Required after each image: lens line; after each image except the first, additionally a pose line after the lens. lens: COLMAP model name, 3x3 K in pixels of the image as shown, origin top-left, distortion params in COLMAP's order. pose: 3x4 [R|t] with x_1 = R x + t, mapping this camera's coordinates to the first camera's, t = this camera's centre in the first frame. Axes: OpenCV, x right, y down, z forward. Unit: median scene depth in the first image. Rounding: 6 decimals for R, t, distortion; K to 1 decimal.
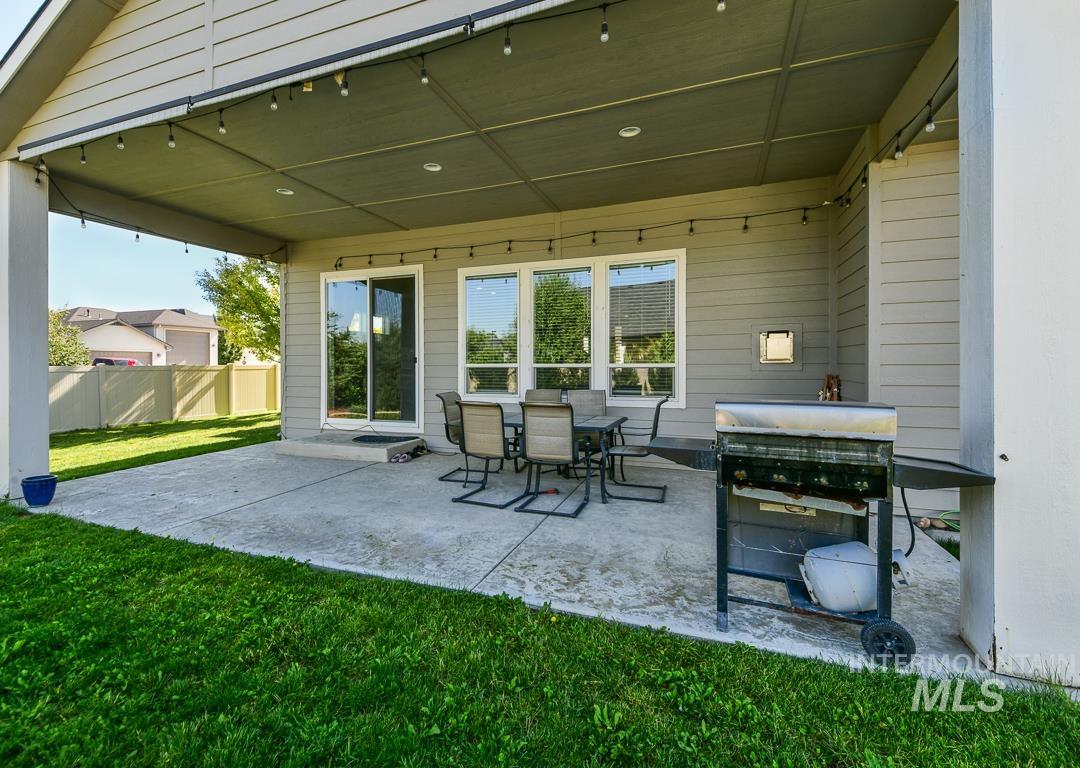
lens RADIAL K [[472.4, 0, 536.5], [0, 472.4, 368.2], [0, 0, 1]] dist [0.010721, -0.000378]
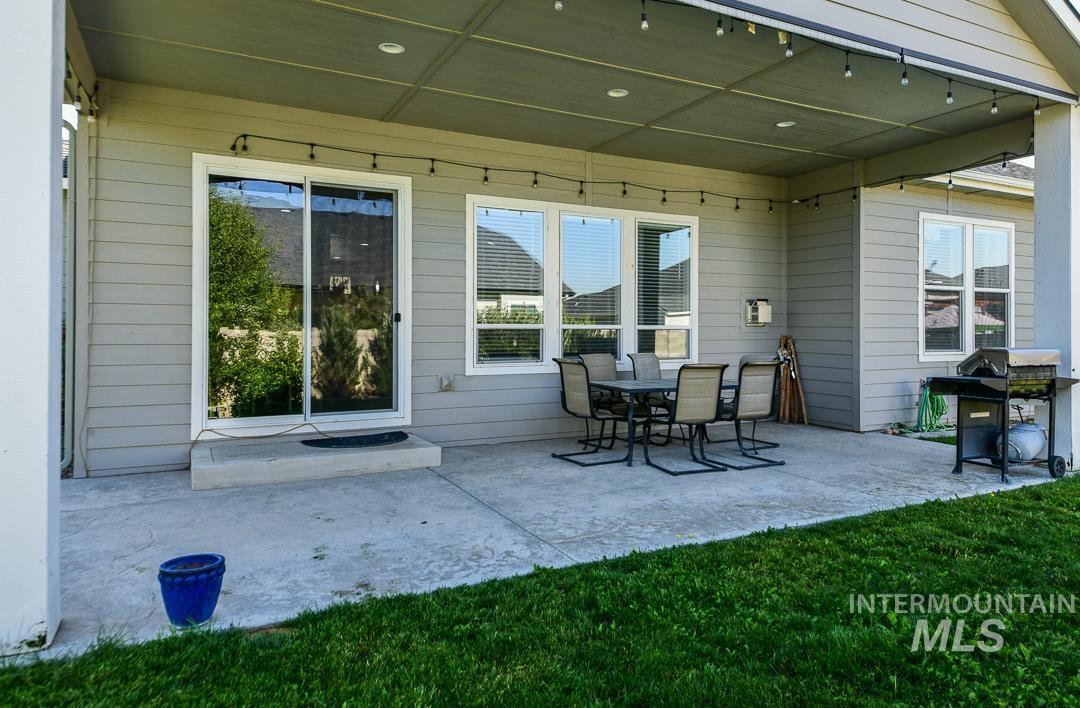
lens RADIAL K [[682.5, 0, 550.5], [0, 682.5, 328.9], [0, 0, 1]] dist [0.030207, 0.000660]
pose [[0.663498, 0.005198, 0.748160, -1.019640], [0.000080, 0.999975, -0.007018, 0.006975], [-0.748178, 0.004716, 0.663482, 0.232075]]
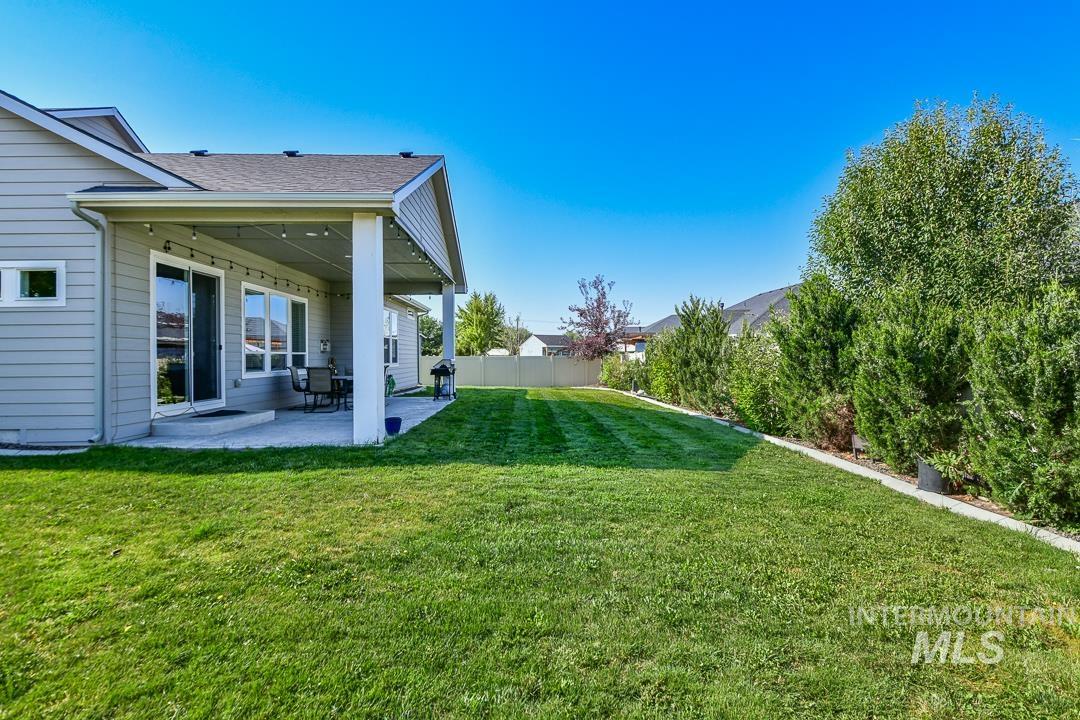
lens RADIAL K [[522.0, 0, 540.1], [0, 522.0, 354.1], [0, 0, 1]] dist [-0.021769, -0.000005]
pose [[-0.379023, 0.012029, 0.925309, -2.191575], [0.017499, 0.999830, -0.005830, 0.027267], [-0.925222, 0.013983, -0.379169, 0.903367]]
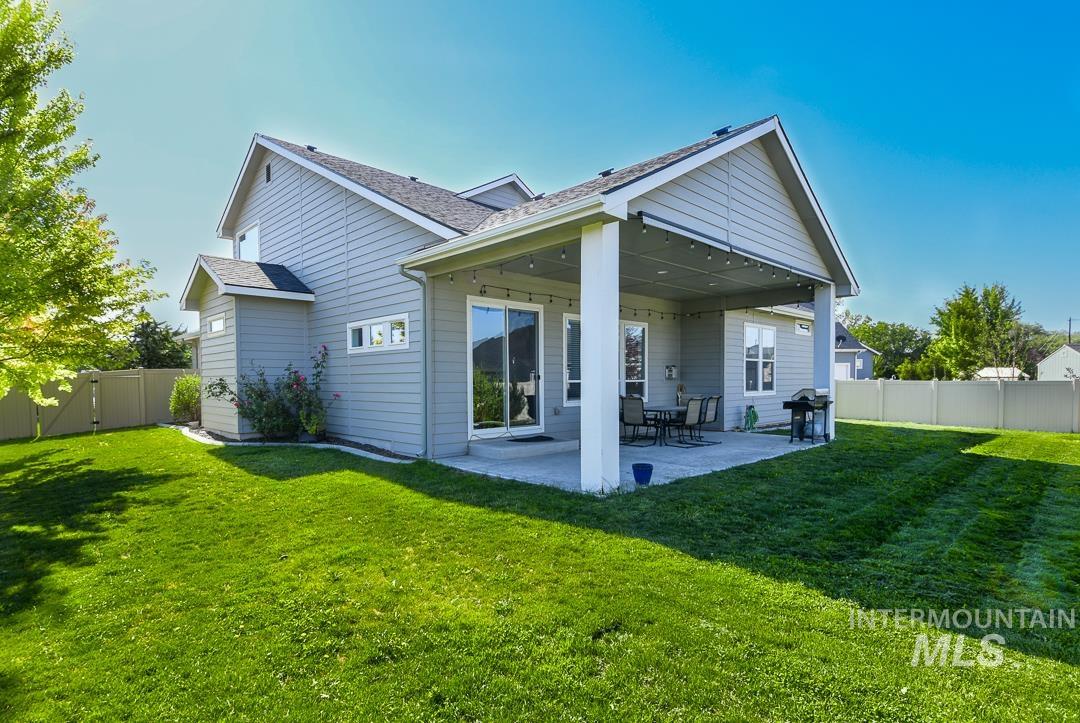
lens RADIAL K [[536.7, 0, 486.5], [0, 536.7, 397.6], [0, 0, 1]] dist [0.013505, -0.000369]
pose [[0.469986, -0.026121, 0.882287, -1.989885], [0.012563, 0.999659, 0.022904, 0.003522], [-0.882584, 0.000320, 0.470154, 0.520396]]
